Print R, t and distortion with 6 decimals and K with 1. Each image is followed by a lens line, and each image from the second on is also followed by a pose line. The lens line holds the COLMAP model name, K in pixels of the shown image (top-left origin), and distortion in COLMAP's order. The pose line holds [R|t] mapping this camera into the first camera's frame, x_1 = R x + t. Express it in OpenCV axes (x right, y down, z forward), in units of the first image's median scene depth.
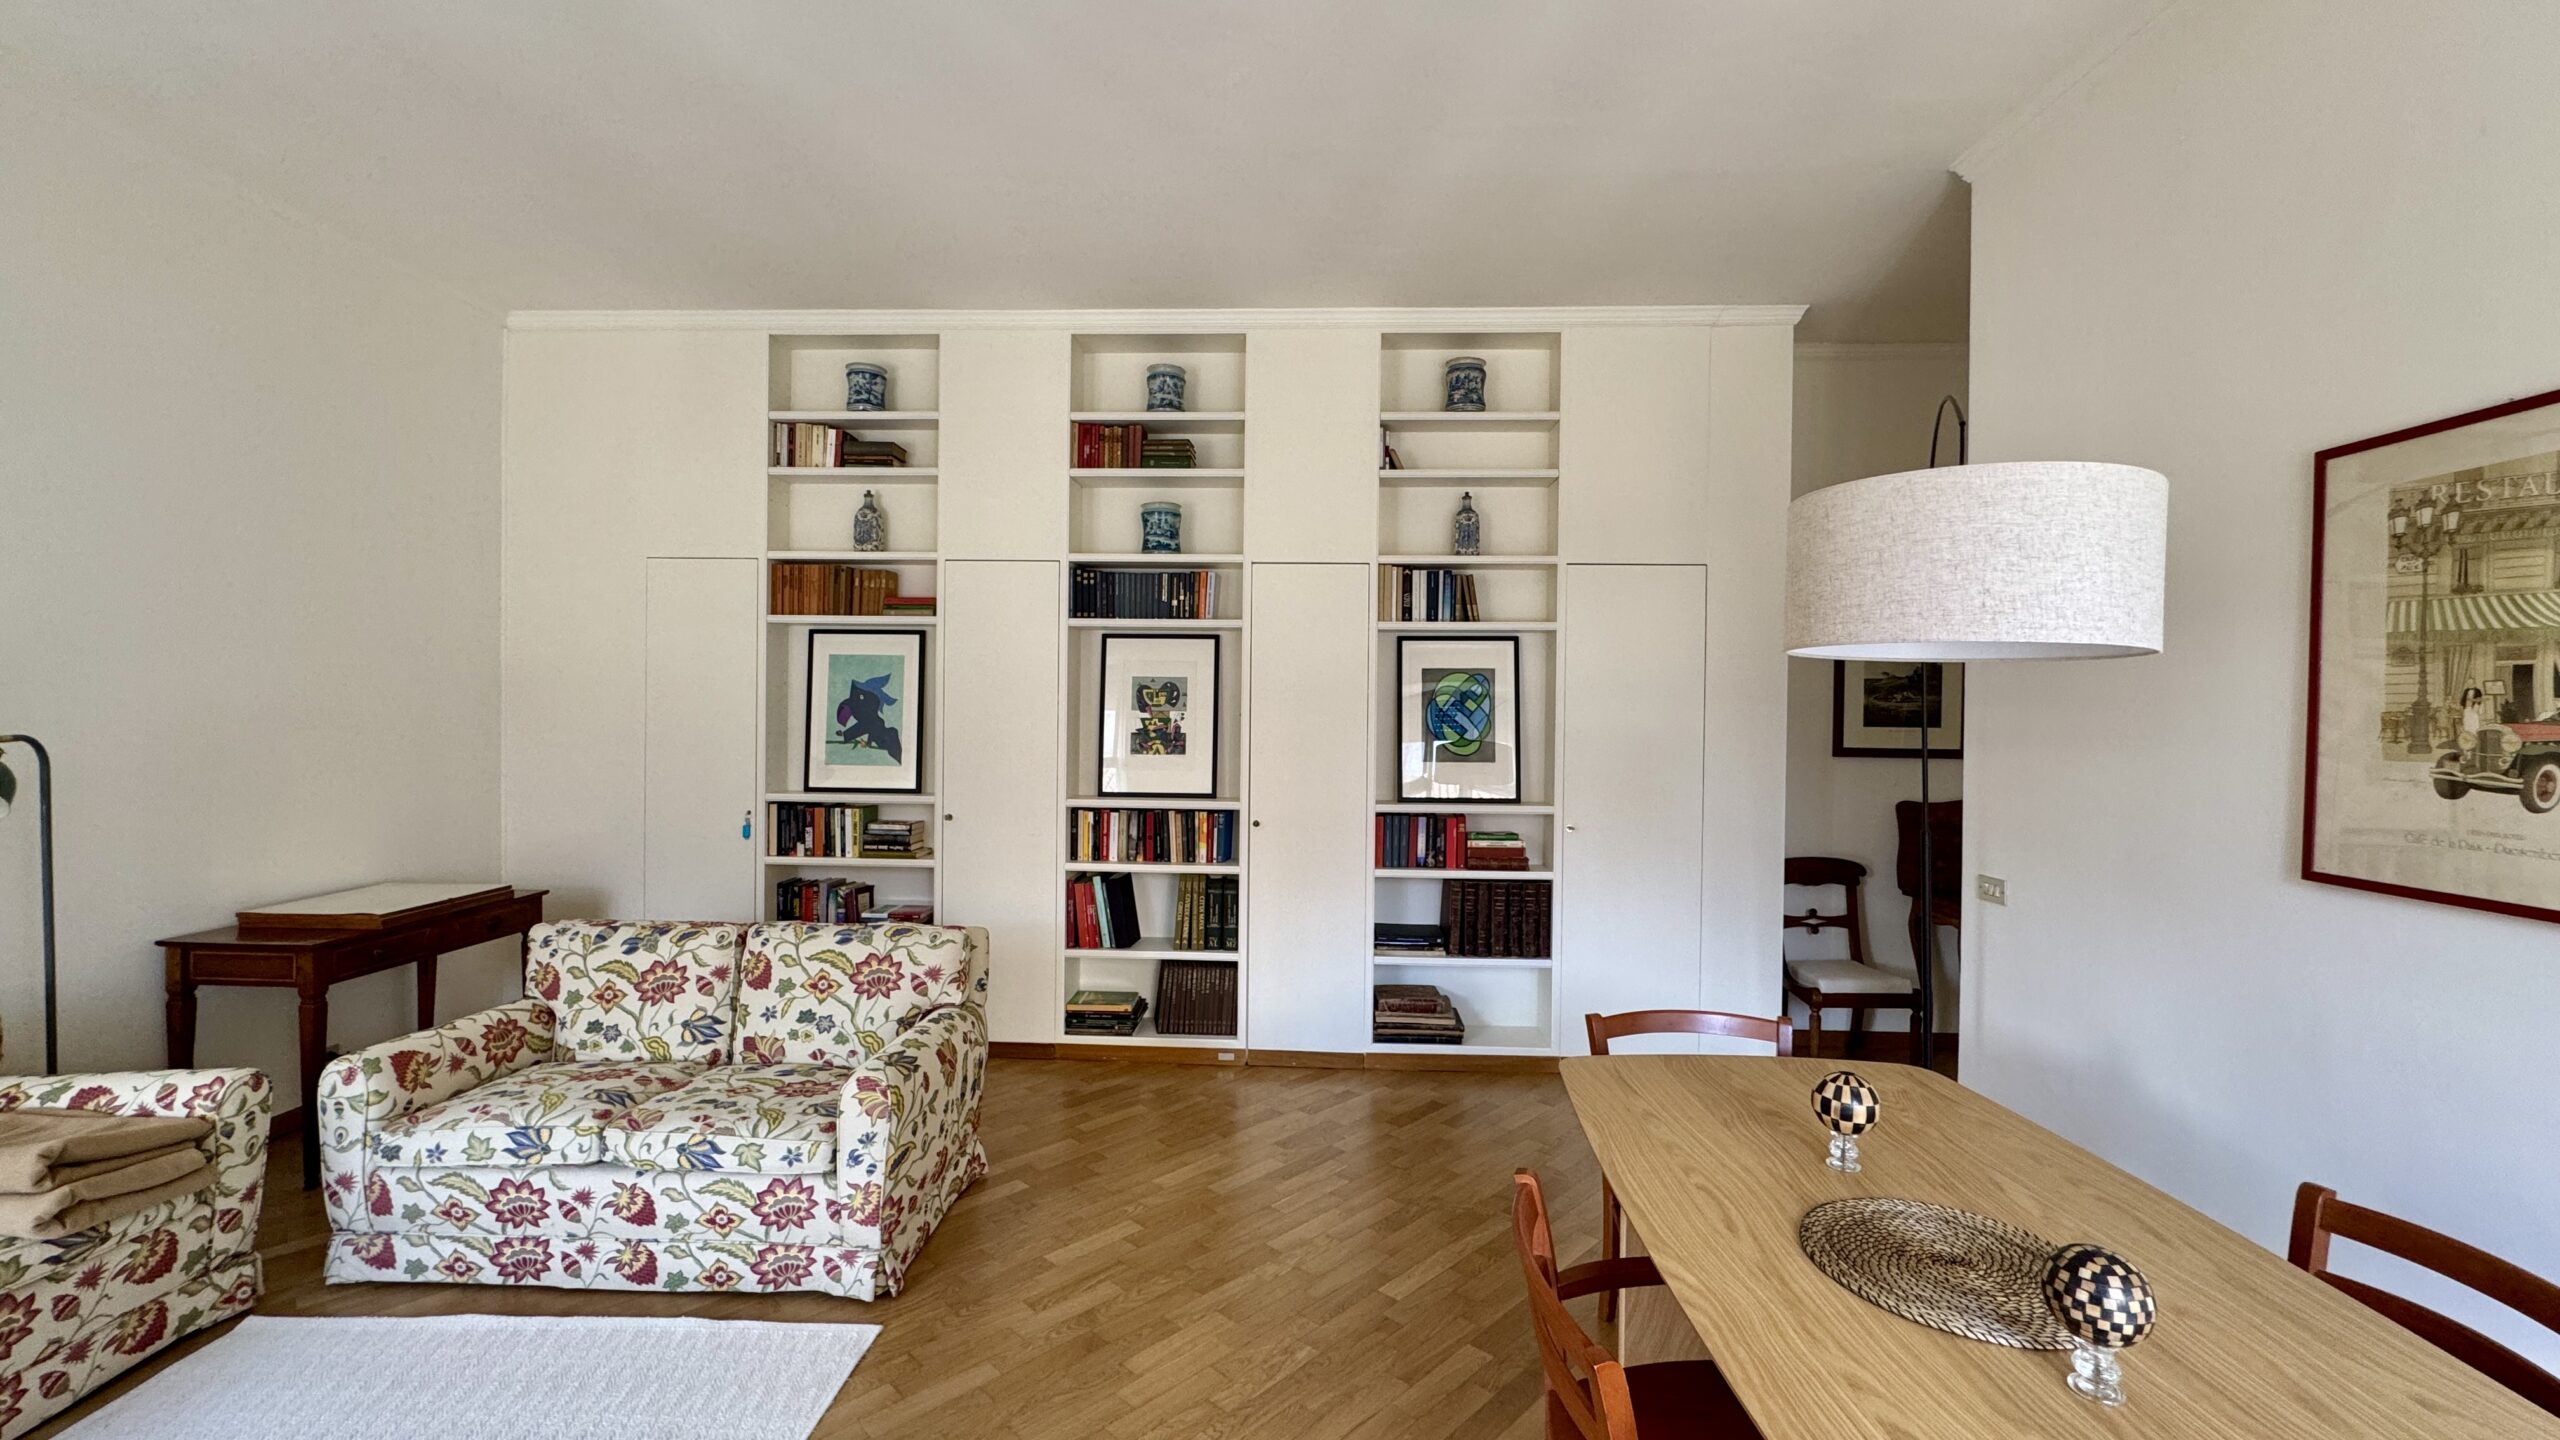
lens RADIAL K [[1007.5, 0, 1287.1], [0, 1007.5, 720.3], [0, 0, 1]] dist [-0.002724, -0.000024]
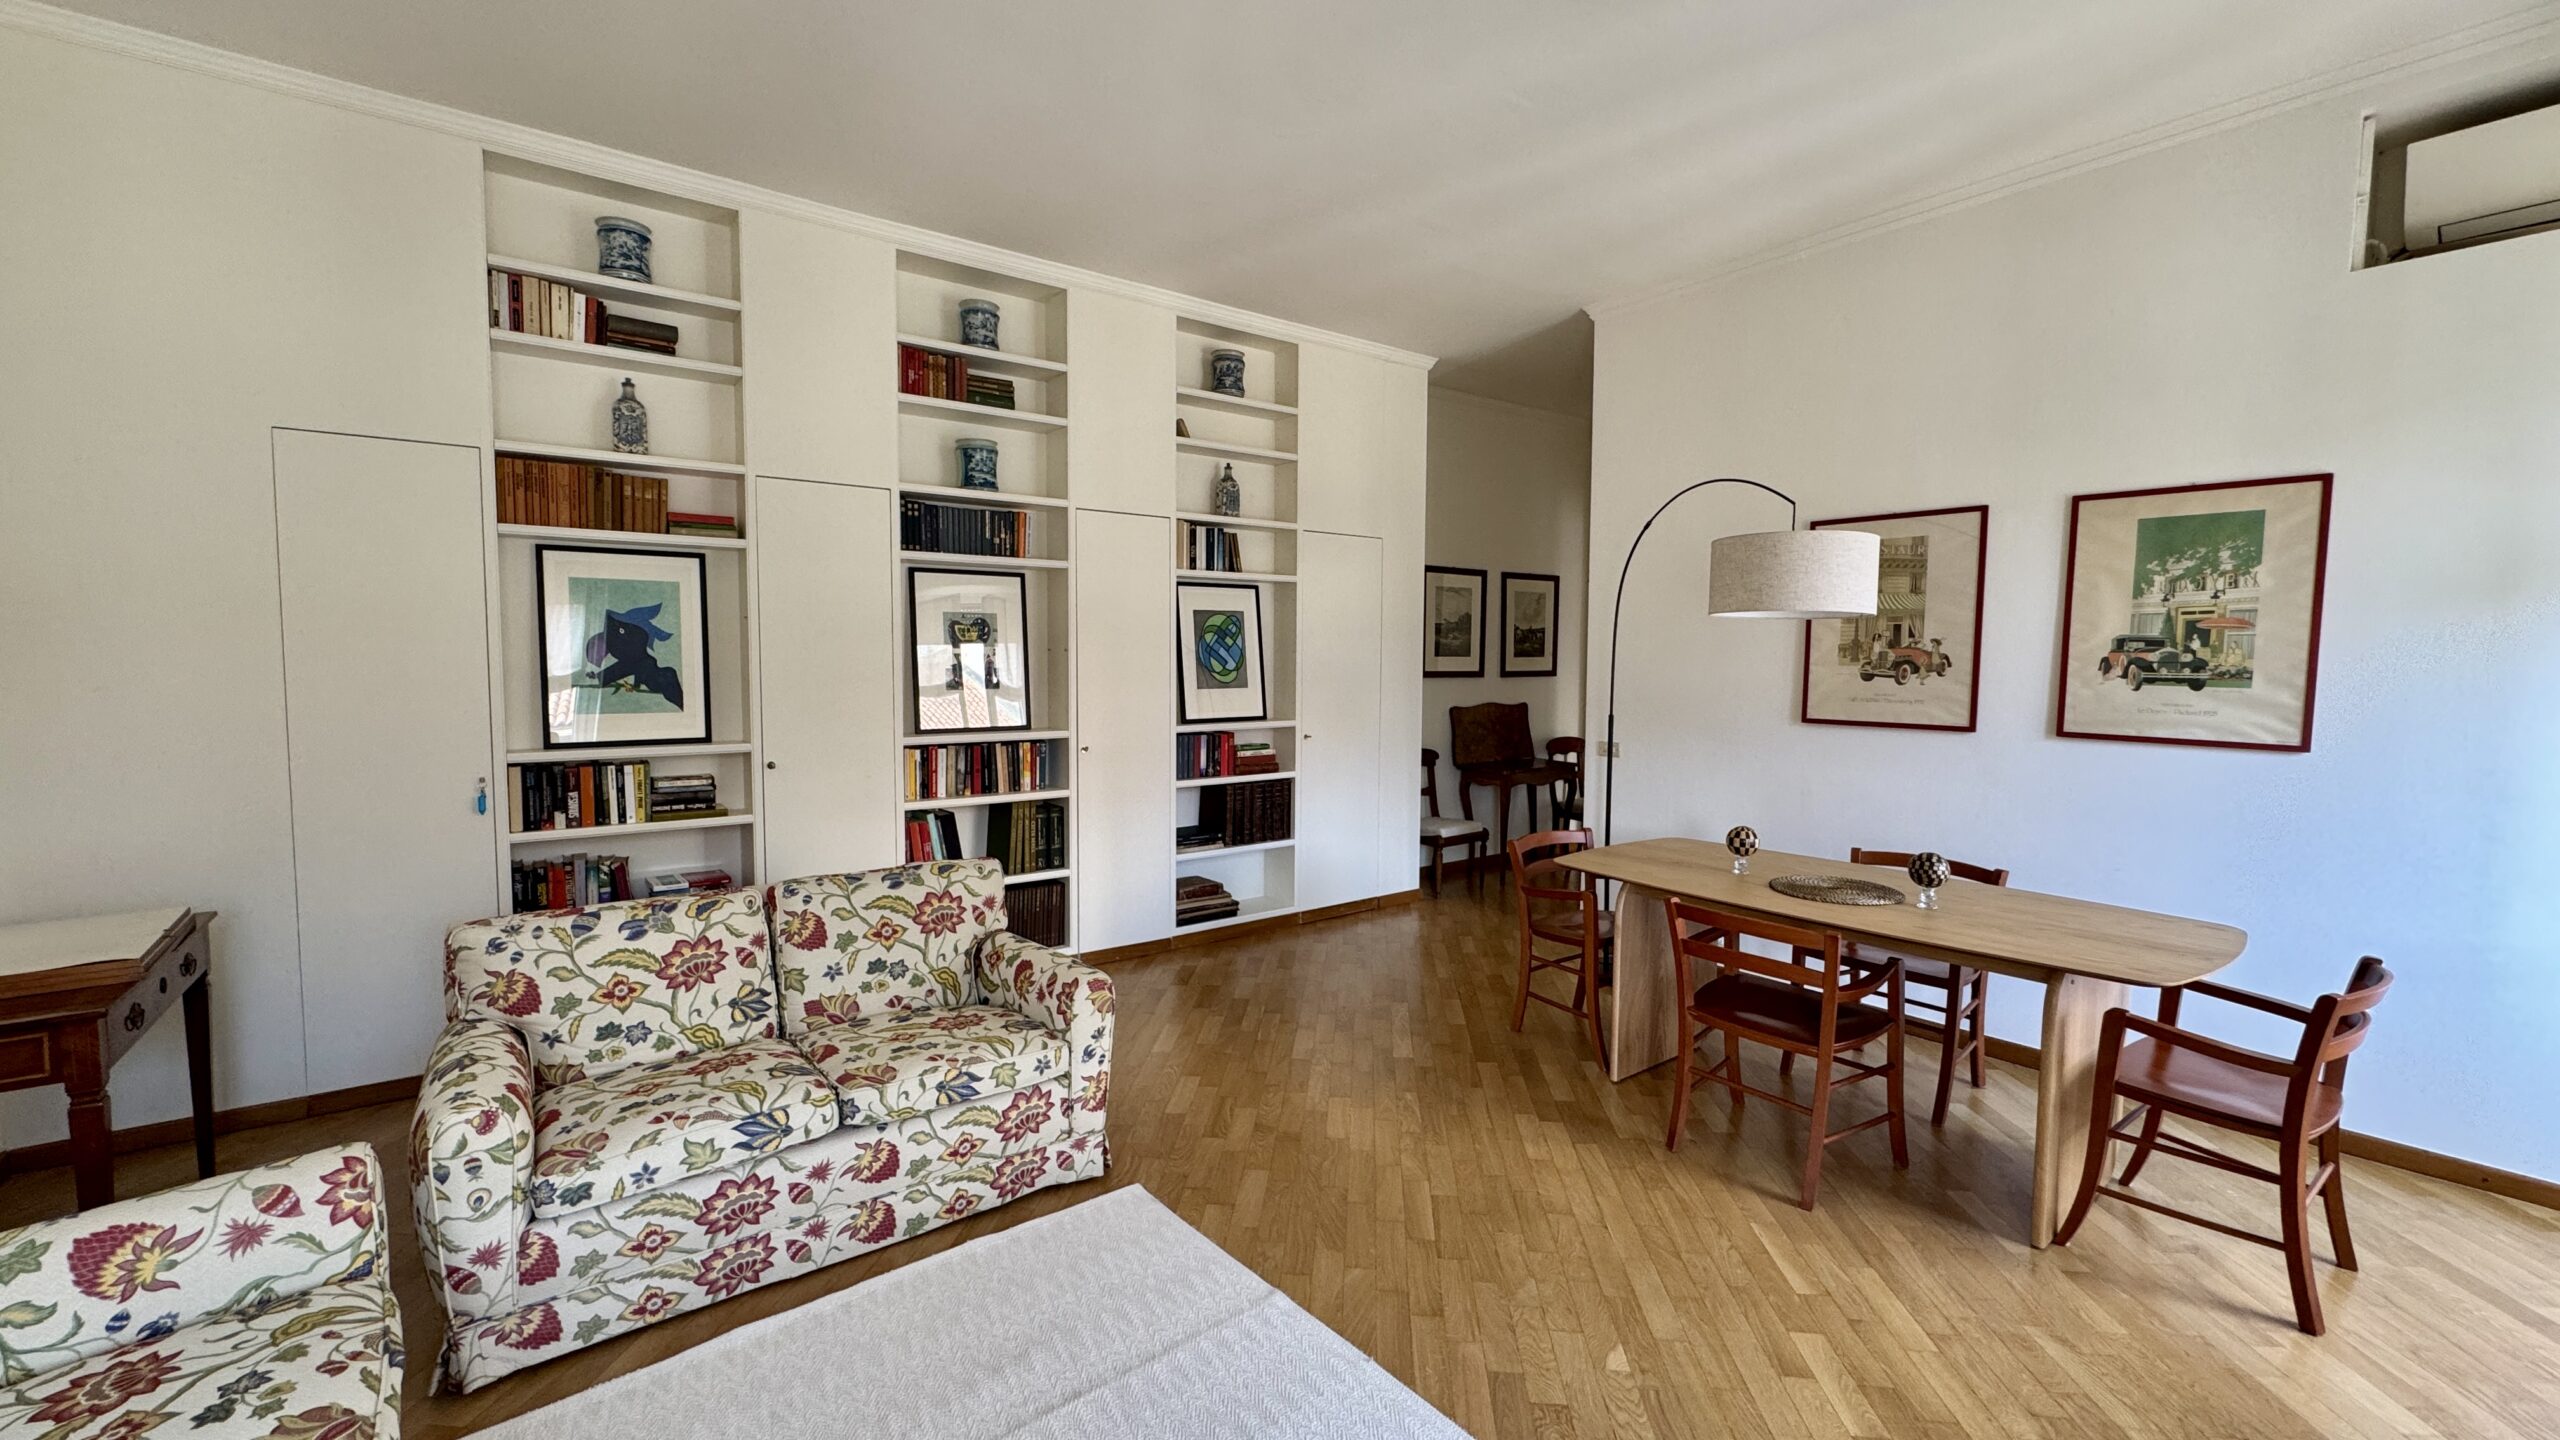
lens RADIAL K [[1007.5, 0, 1282.7], [0, 1007.5, 715.5], [0, 0, 1]] dist [-0.002724, -0.000024]
pose [[0.775473, -0.046029, 0.629701, -0.569058], [0.009269, 0.998062, 0.061540, 0.000522], [-0.631313, -0.041886, 0.774396, 0.017615]]
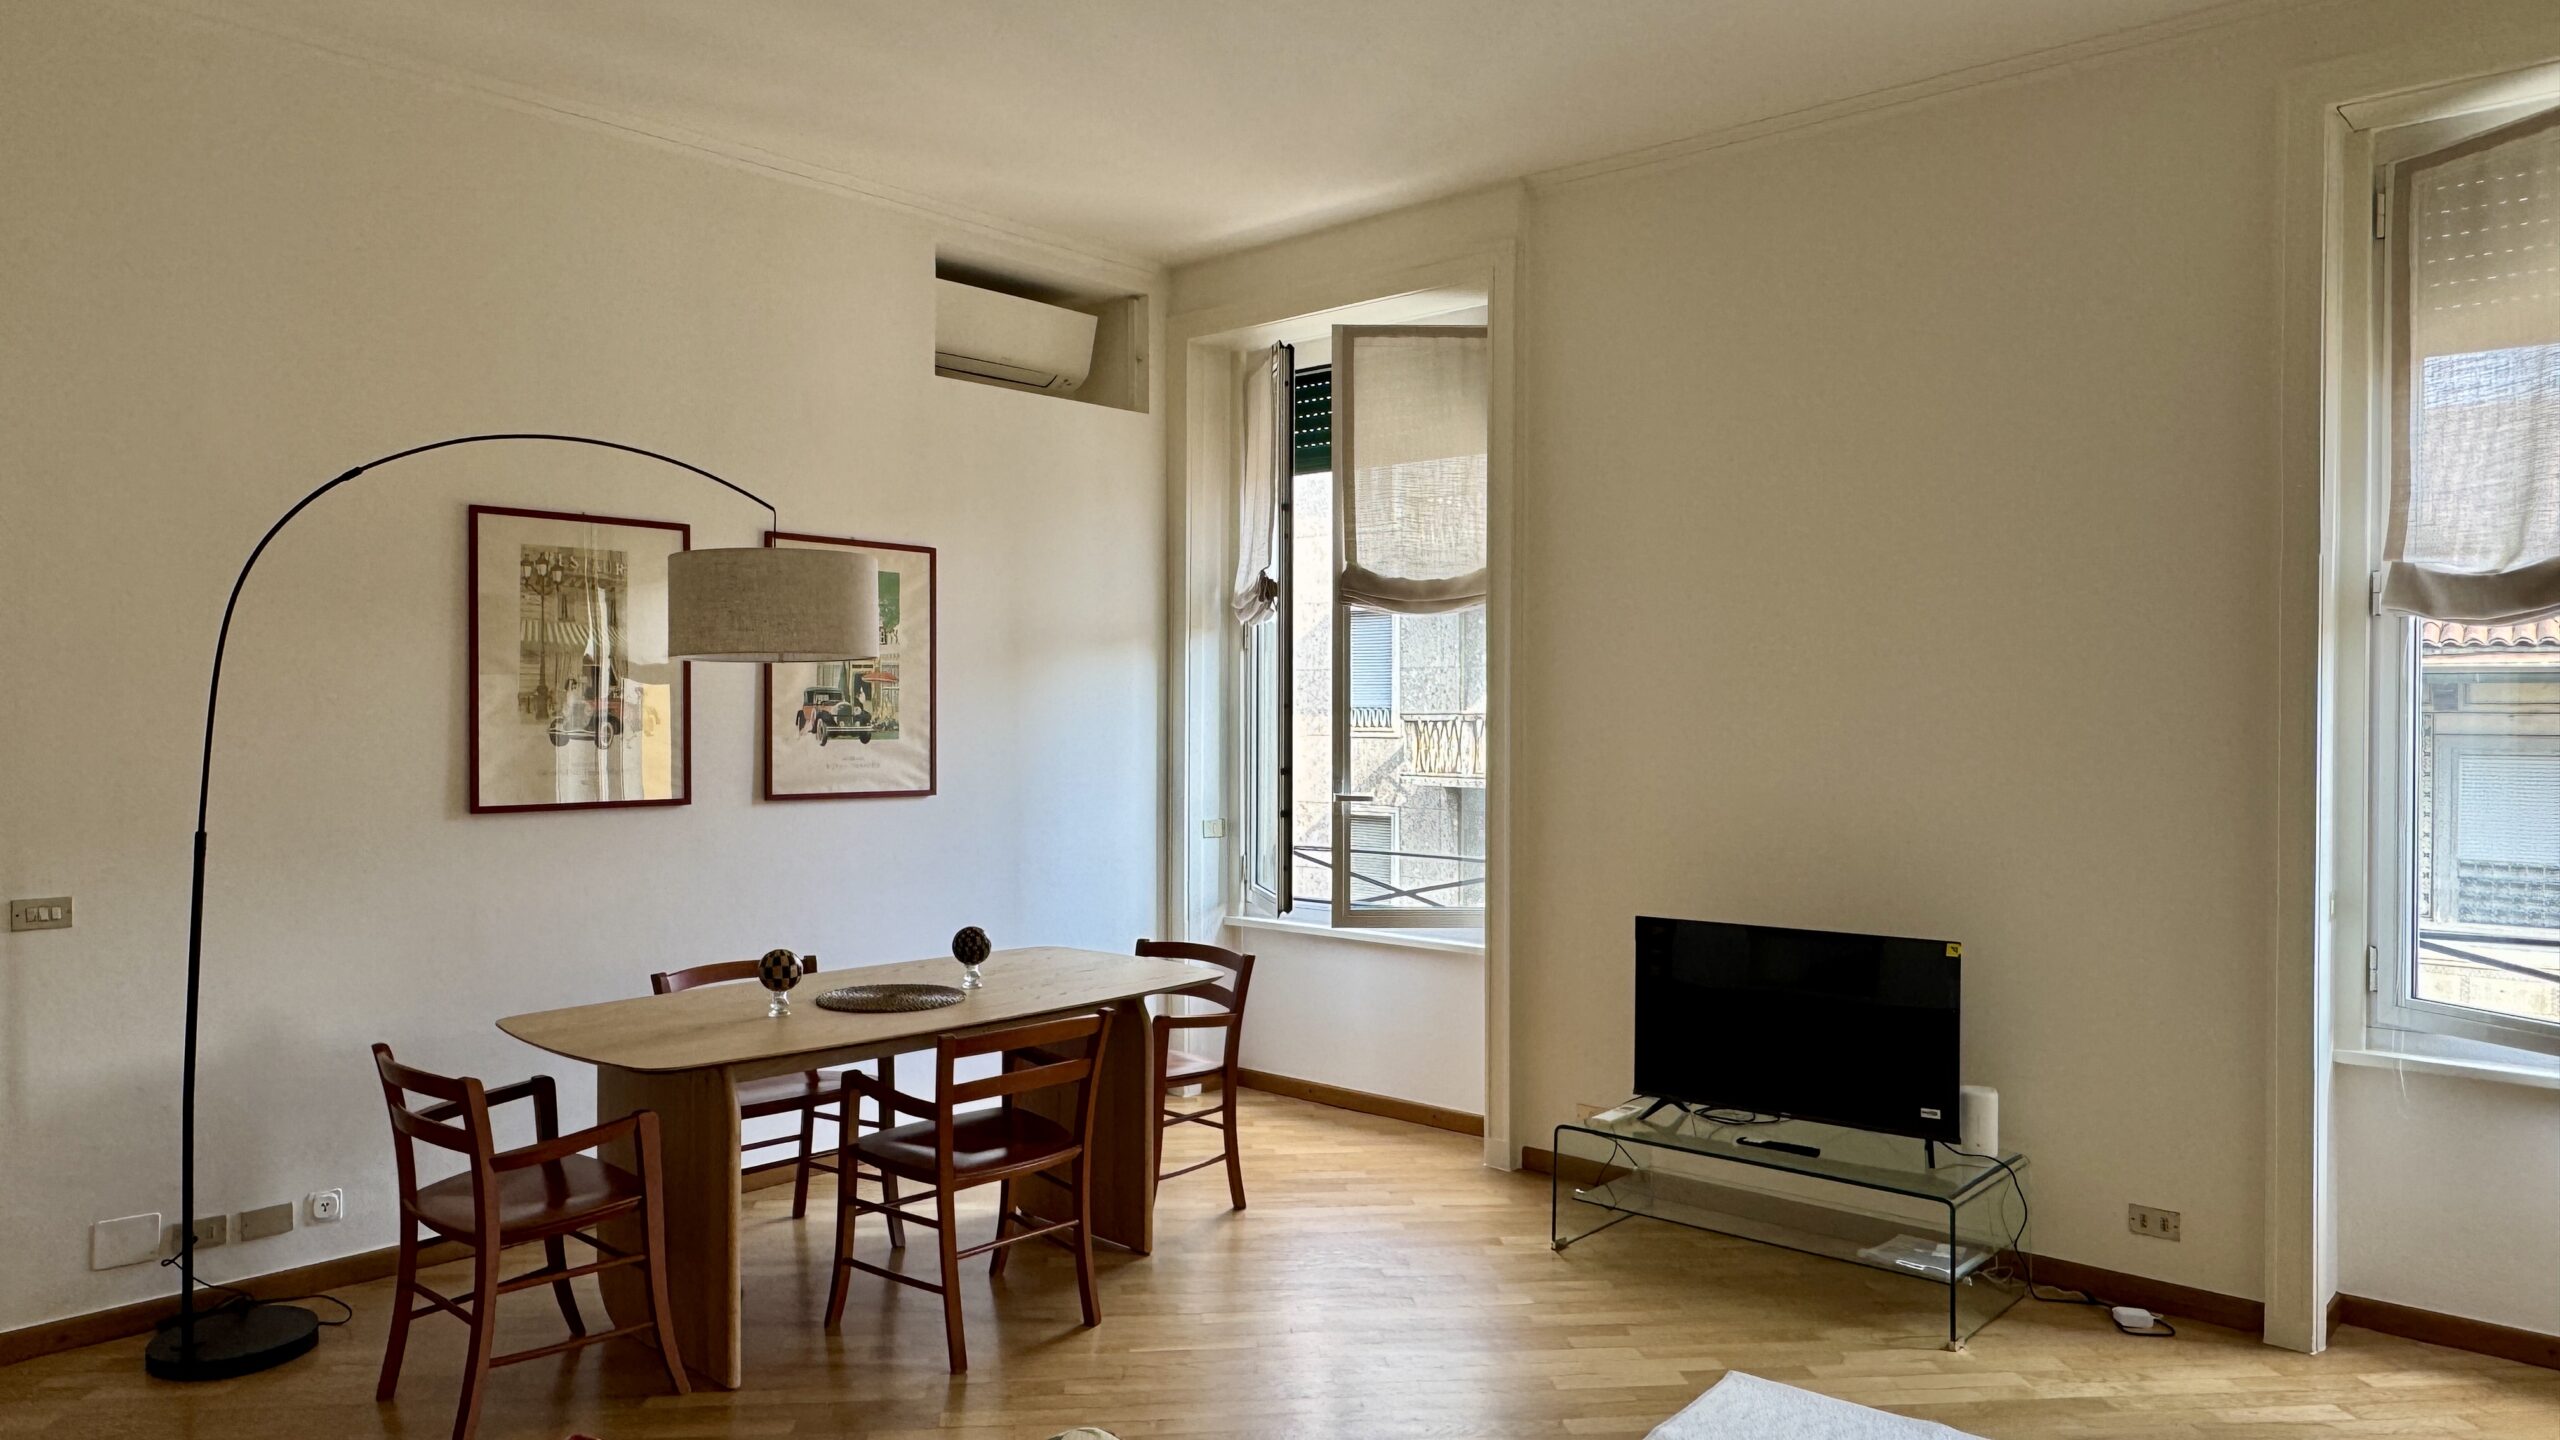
lens RADIAL K [[1656.9, 0, 1276.3], [0, 1656.9, 732.4], [0, 0, 1]] dist [-0.001629, -0.000532]
pose [[-0.757728, 0.001452, 0.652569, -0.615408], [0.011938, 0.999861, 0.011637, 0.015957], [-0.652461, 0.016607, -0.757640, 0.946142]]
